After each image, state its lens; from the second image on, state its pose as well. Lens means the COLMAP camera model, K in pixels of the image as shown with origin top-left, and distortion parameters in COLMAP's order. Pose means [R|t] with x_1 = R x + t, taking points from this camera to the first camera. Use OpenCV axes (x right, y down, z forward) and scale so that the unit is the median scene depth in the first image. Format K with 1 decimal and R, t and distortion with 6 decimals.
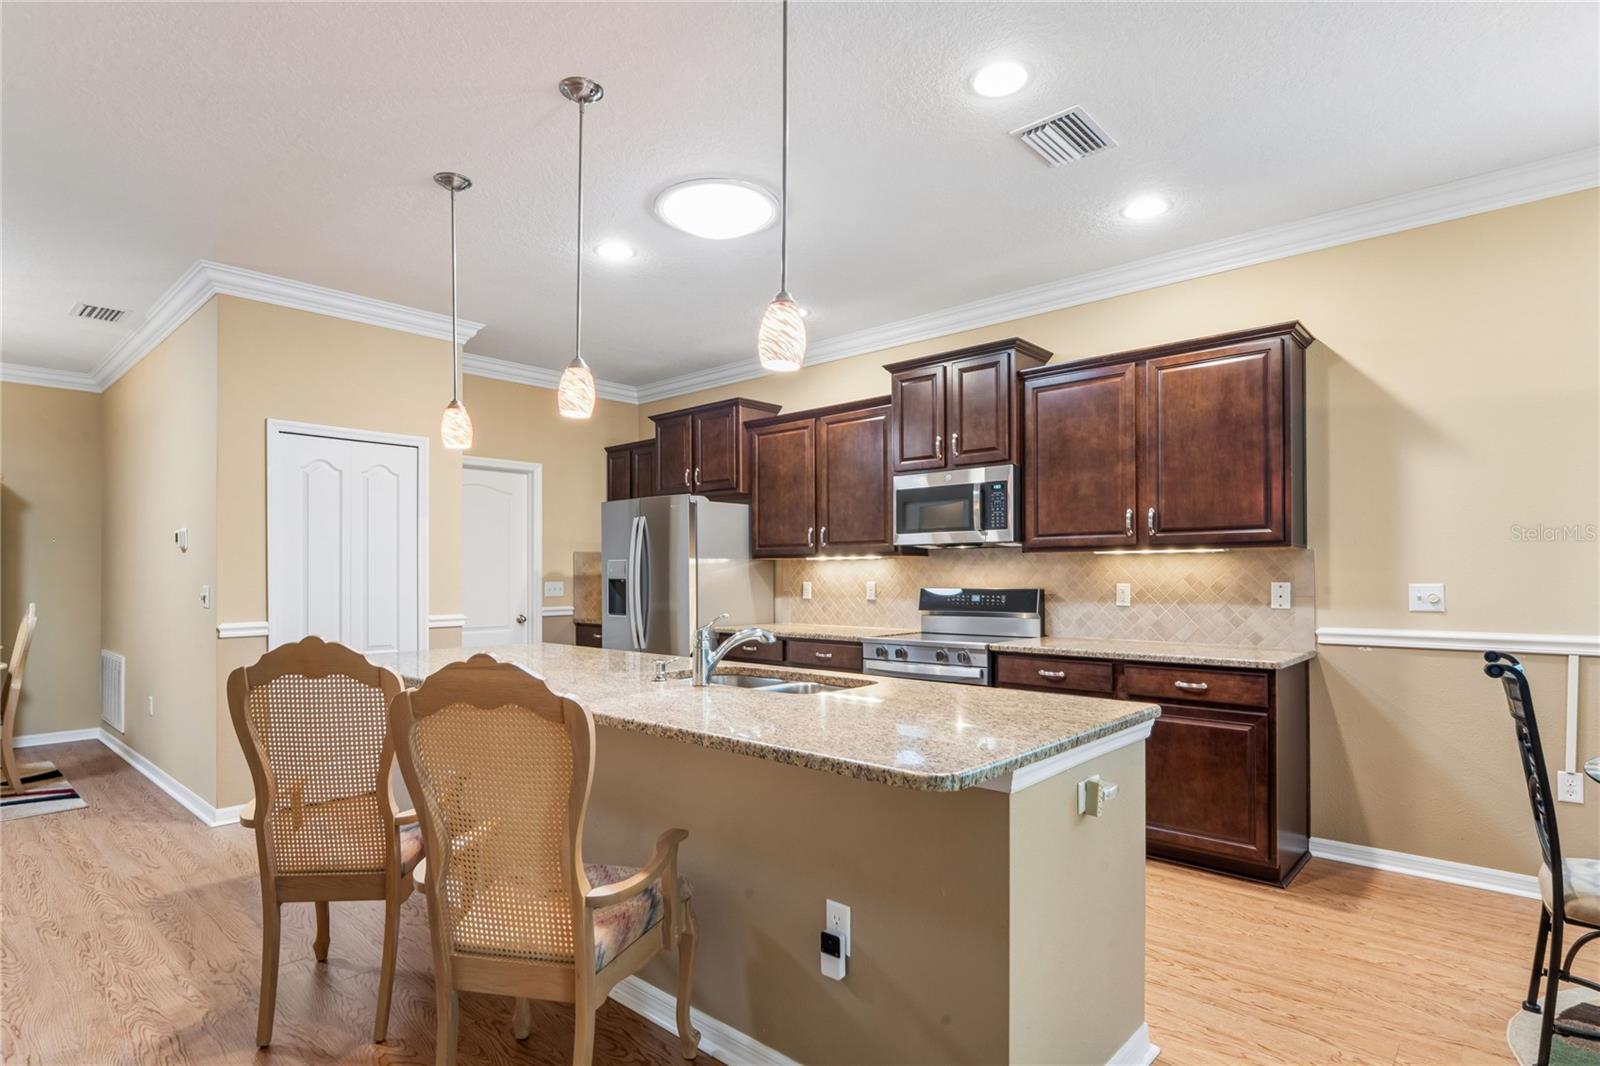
lens RADIAL K [[814.2, 0, 799.7], [0, 814.2, 569.5], [0, 0, 1]] dist [-0.000391, -0.000004]
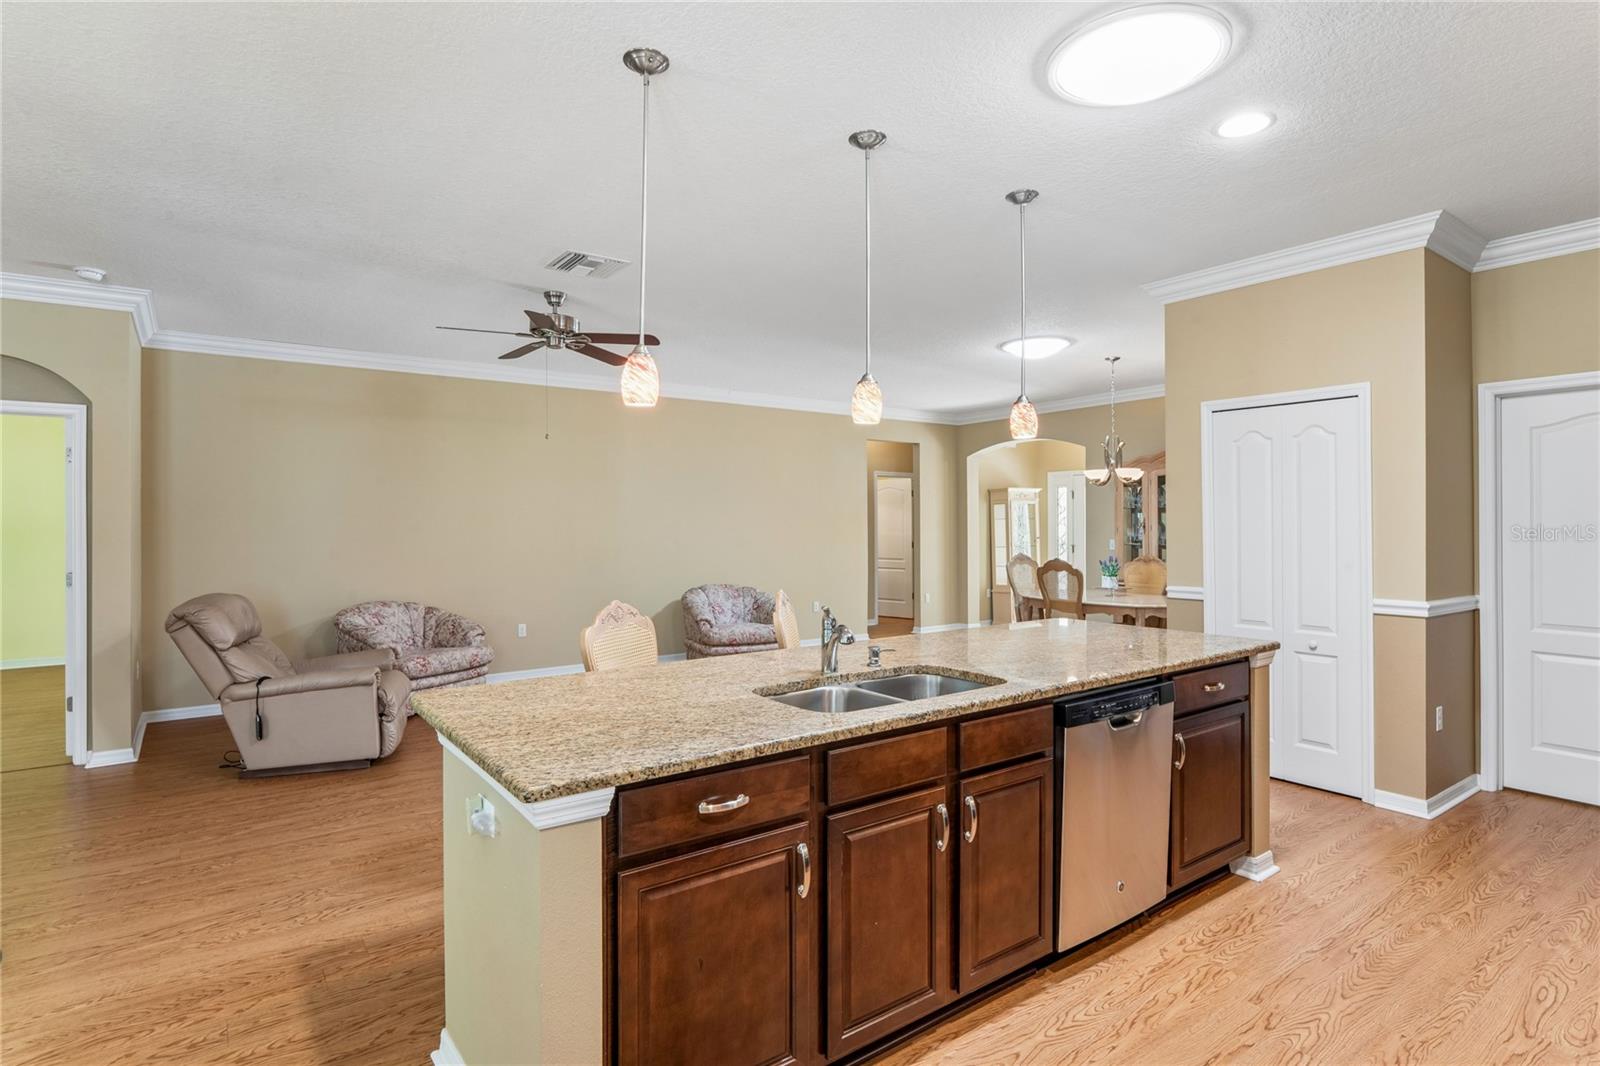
lens RADIAL K [[833.2, 0, 799.0], [0, 833.2, 525.4], [0, 0, 1]] dist [-0.000860, -0.000397]
pose [[-0.200941, 0.007553, -0.979574, 0.502862], [0.009315, 0.999940, 0.005800, -0.028342], [0.979559, -0.007959, -0.201000, 0.628699]]
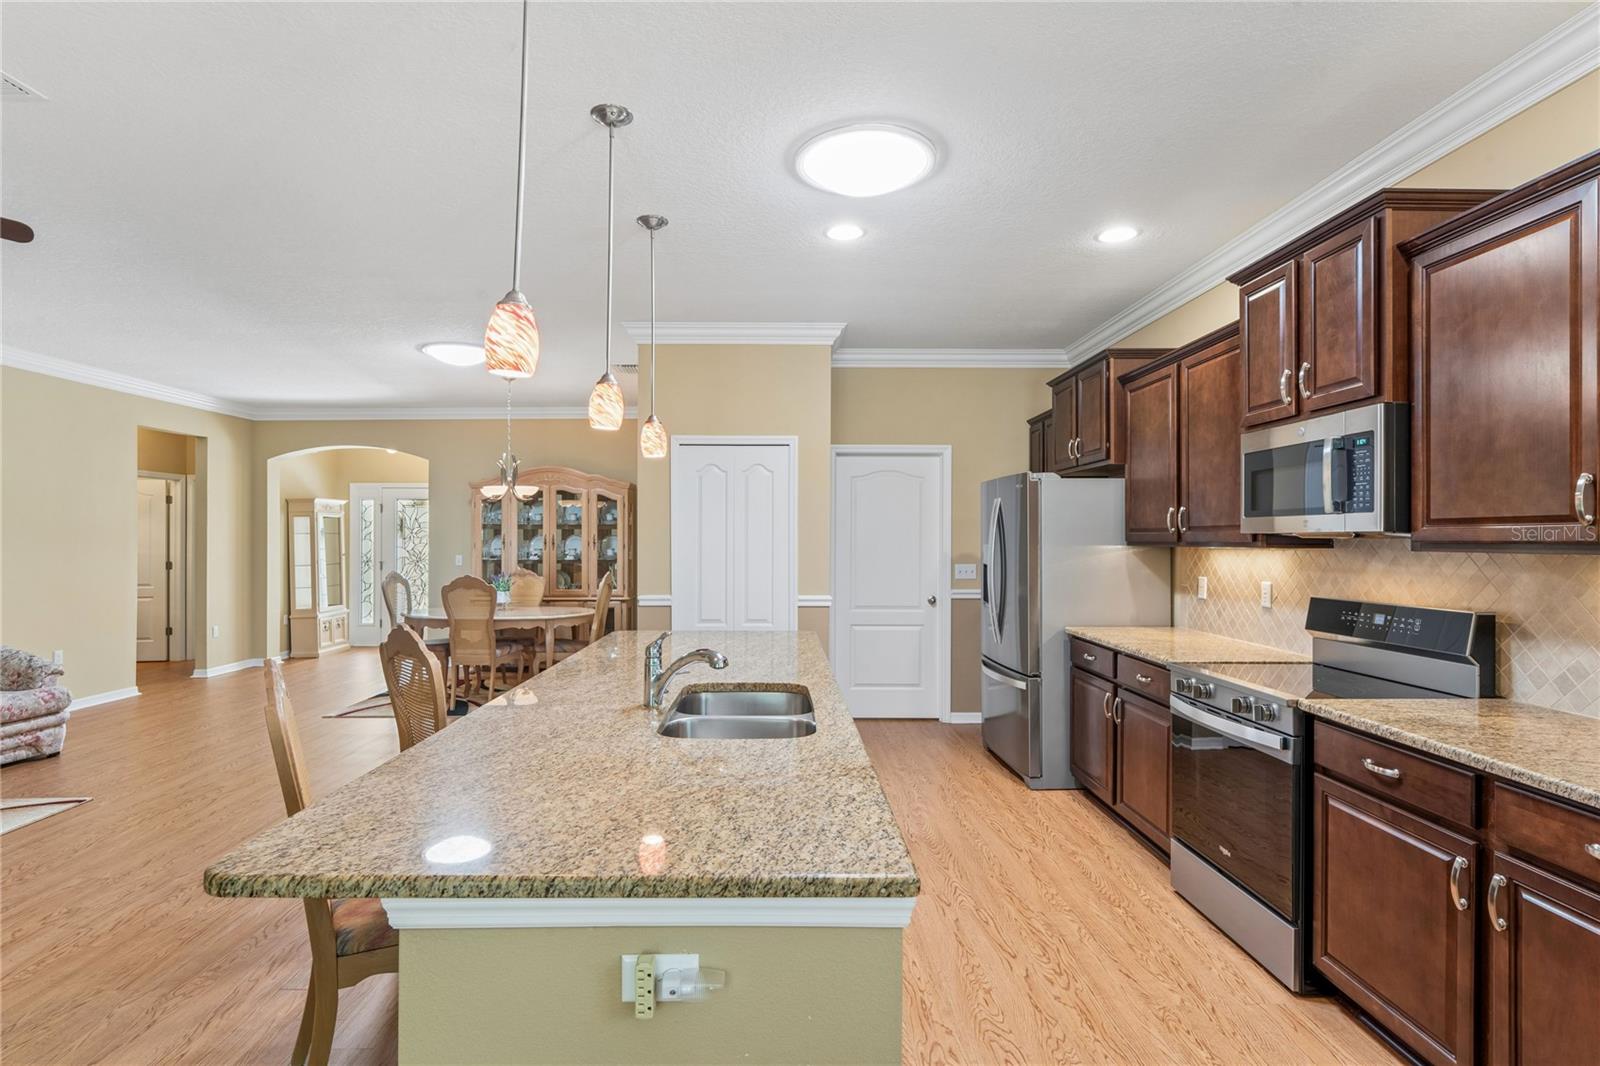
lens RADIAL K [[803.6, 0, 795.8], [0, 803.6, 539.6], [0, 0, 1]] dist [-0.001419, 0.000239]
pose [[0.683902, 0.007021, -0.729540, 0.358581], [-0.000644, 0.999959, 0.009020, -0.030782], [0.729574, -0.005700, 0.683878, 0.256571]]
